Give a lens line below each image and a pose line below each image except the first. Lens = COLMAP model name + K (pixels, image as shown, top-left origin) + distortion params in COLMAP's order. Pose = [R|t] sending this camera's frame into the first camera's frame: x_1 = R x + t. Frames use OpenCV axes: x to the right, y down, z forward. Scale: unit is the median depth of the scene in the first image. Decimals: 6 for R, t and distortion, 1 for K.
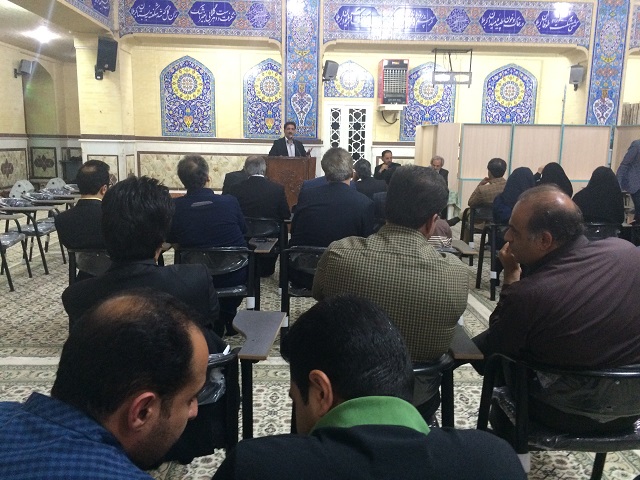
lens RADIAL K [[545.8, 0, 326.2], [0, 545.8, 234.2], [0, 0, 1]] dist [0.086607, -0.107293]
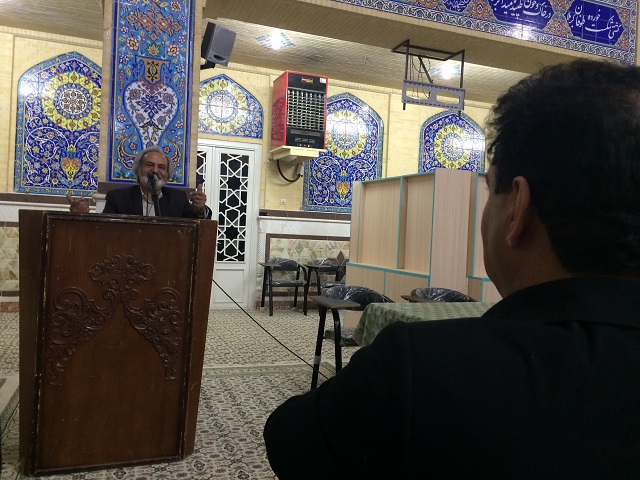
lens RADIAL K [[545.8, 0, 324.4], [0, 545.8, 231.9], [0, 0, 1]] dist [0.086607, -0.107293]
pose [[0.947267, 0.024802, 0.319483, -0.042131], [0.025463, 0.988022, -0.152199, -0.056076], [-0.319431, 0.152308, 0.935289, 0.454217]]
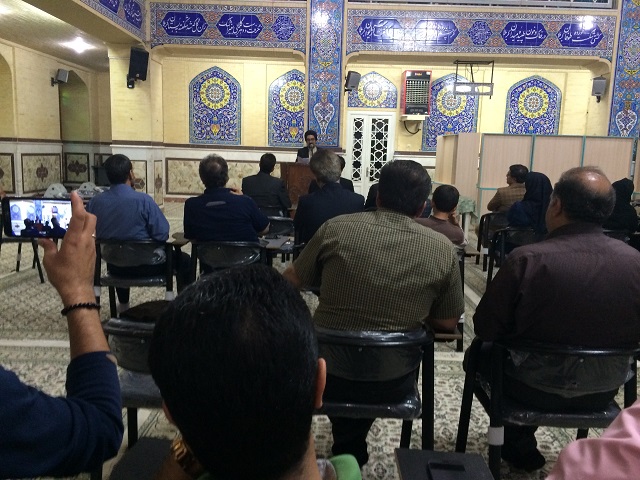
lens RADIAL K [[545.8, 0, 326.3], [0, 545.8, 230.5], [0, 0, 1]] dist [0.086607, -0.107293]
pose [[0.998770, 0.018872, -0.045854, 0.008413], [-0.020049, 0.999477, -0.025354, 0.006053], [0.045351, 0.026243, 0.998626, -0.013449]]
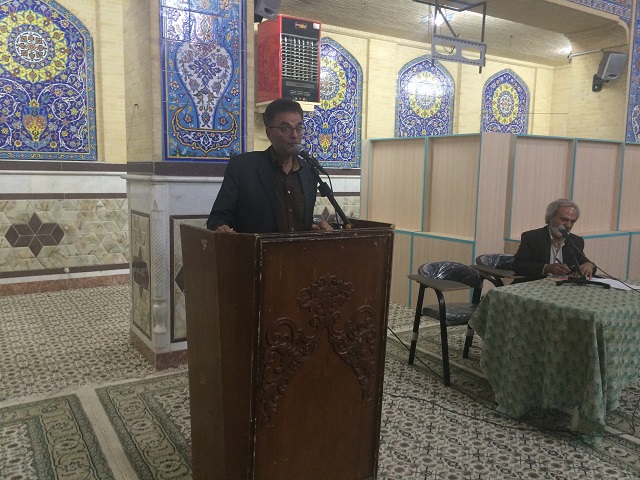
lens RADIAL K [[545.8, 0, 322.8], [0, 545.8, 233.8], [0, 0, 1]] dist [0.086607, -0.107293]
pose [[0.869444, -0.060004, 0.490375, -0.134910], [0.079564, 0.996646, -0.019116, -0.090762], [-0.487583, 0.055637, 0.871302, 0.514178]]
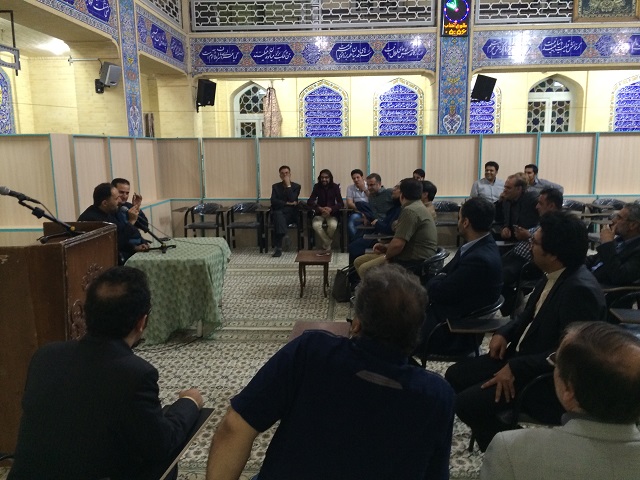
lens RADIAL K [[545.8, 0, 318.3], [0, 545.8, 238.4], [0, 0, 1]] dist [0.086607, -0.107293]
pose [[0.100362, -0.192832, 0.976086, -0.283114], [0.181609, 0.968108, 0.172582, -0.118444], [-0.978236, 0.159945, 0.132181, 0.534687]]
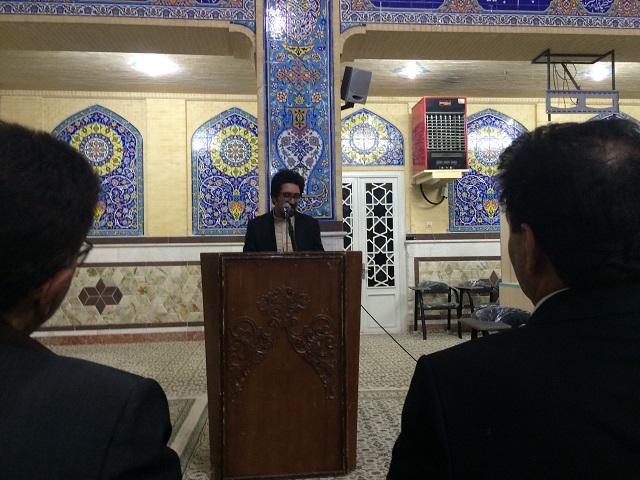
lens RADIAL K [[545.8, 0, 326.0], [0, 545.8, 234.4], [0, 0, 1]] dist [0.086607, -0.107293]
pose [[0.997945, -0.033245, 0.054778, -0.041223], [0.043520, 0.979109, -0.198625, -0.055747], [-0.047030, 0.200601, 0.978544, 0.439335]]
